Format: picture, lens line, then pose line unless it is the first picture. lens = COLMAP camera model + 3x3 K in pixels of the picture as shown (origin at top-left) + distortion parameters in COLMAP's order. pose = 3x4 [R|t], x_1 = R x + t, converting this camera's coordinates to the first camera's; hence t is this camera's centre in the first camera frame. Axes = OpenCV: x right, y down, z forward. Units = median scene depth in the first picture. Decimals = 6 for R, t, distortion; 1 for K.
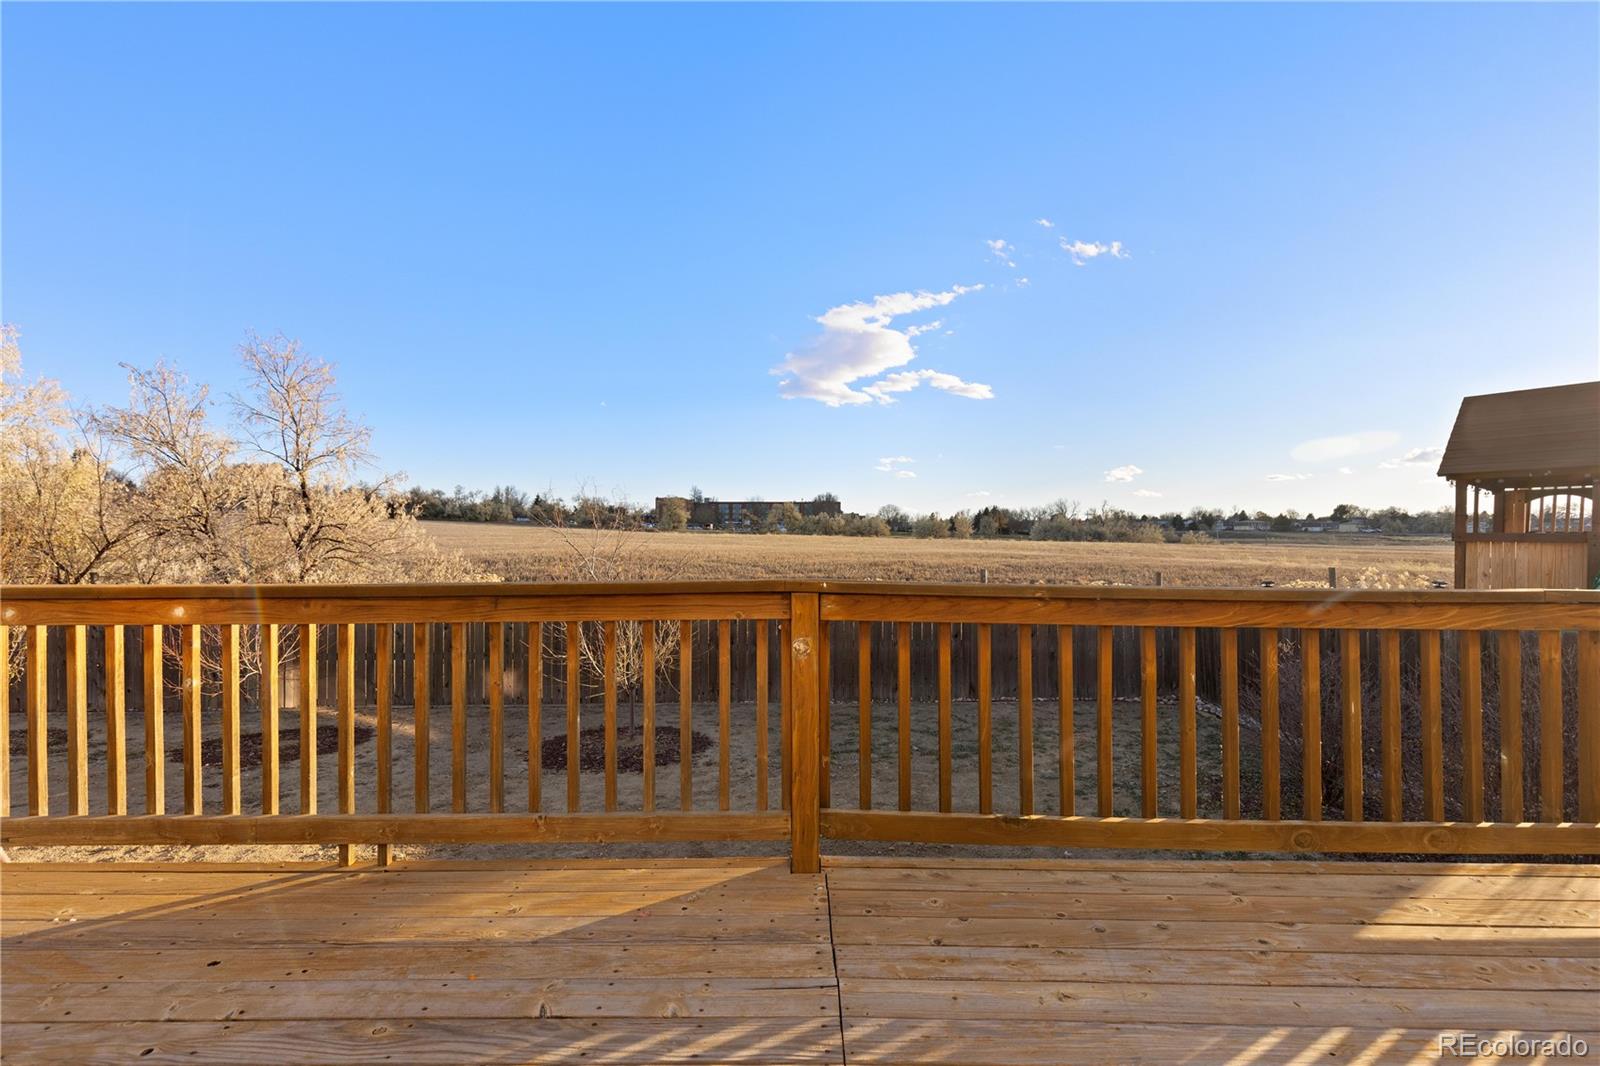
lens RADIAL K [[732.3, 0, 796.8], [0, 732.3, 529.6], [0, 0, 1]] dist [0.008414, -0.000986]
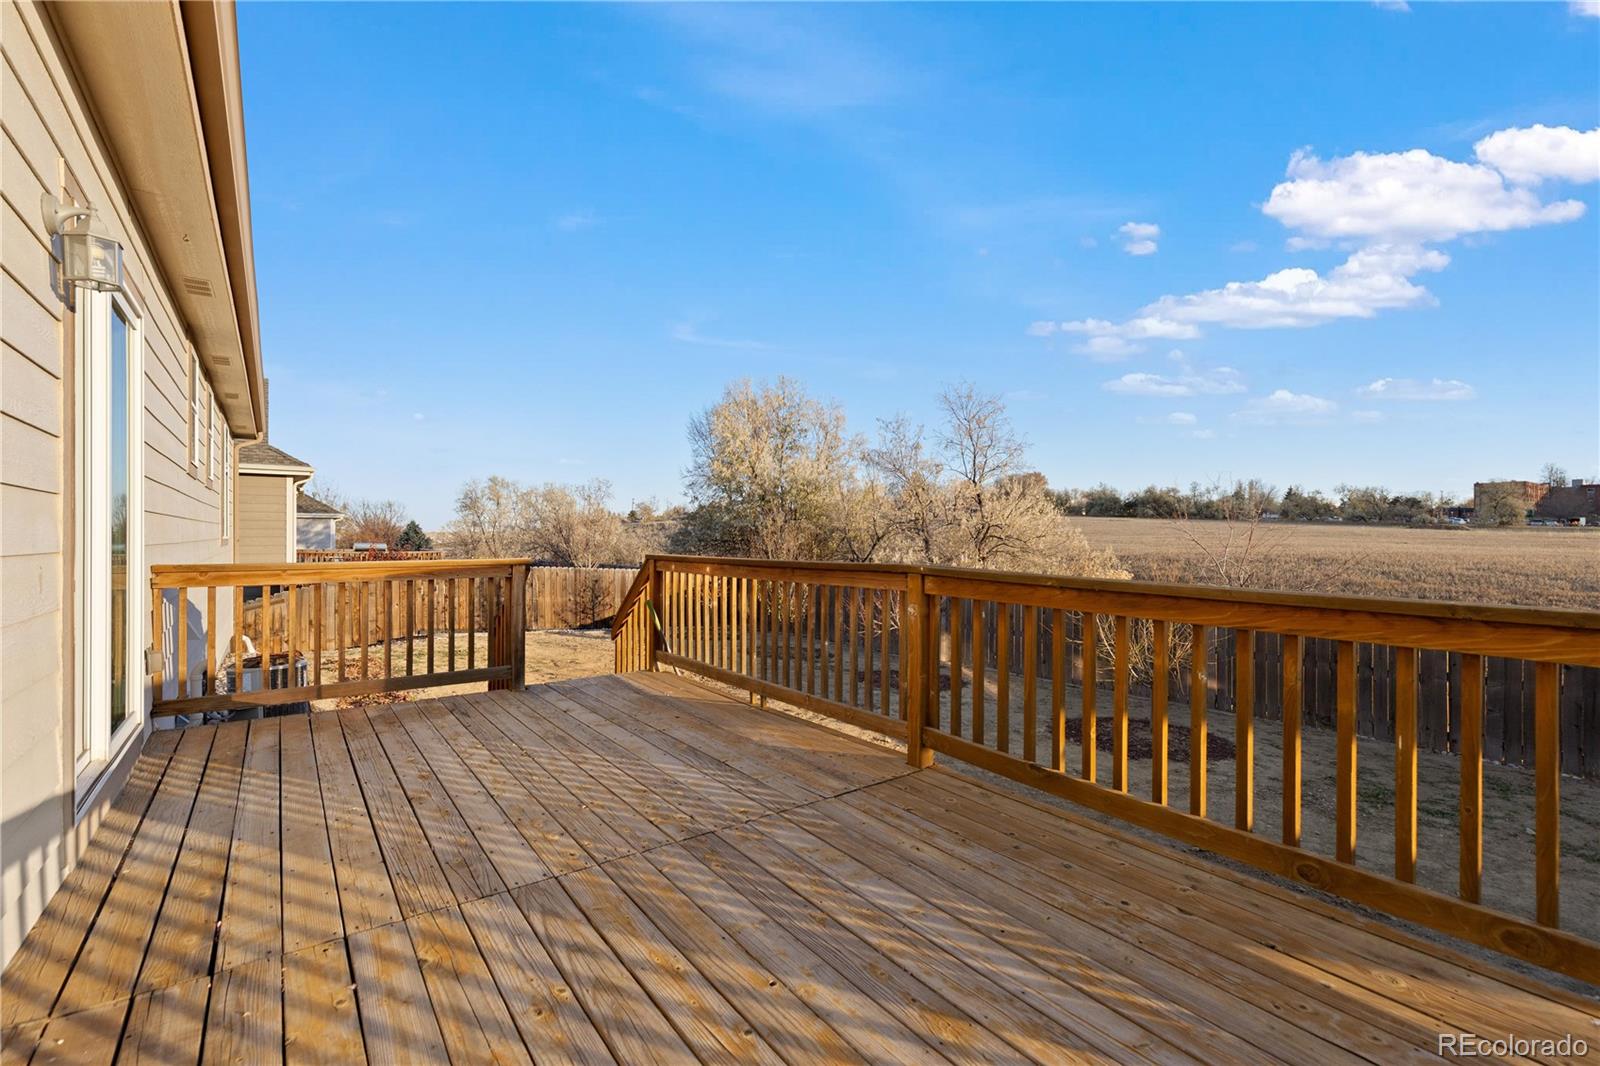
lens RADIAL K [[726.1, 0, 773.0], [0, 726.1, 530.5], [0, 0, 1]] dist [0.003018, -0.000063]
pose [[0.566214, -0.003329, -0.824251, 0.366303], [0.005888, 0.999983, 0.000005, 0.000030], [0.824237, -0.004856, 0.566224, -0.013935]]
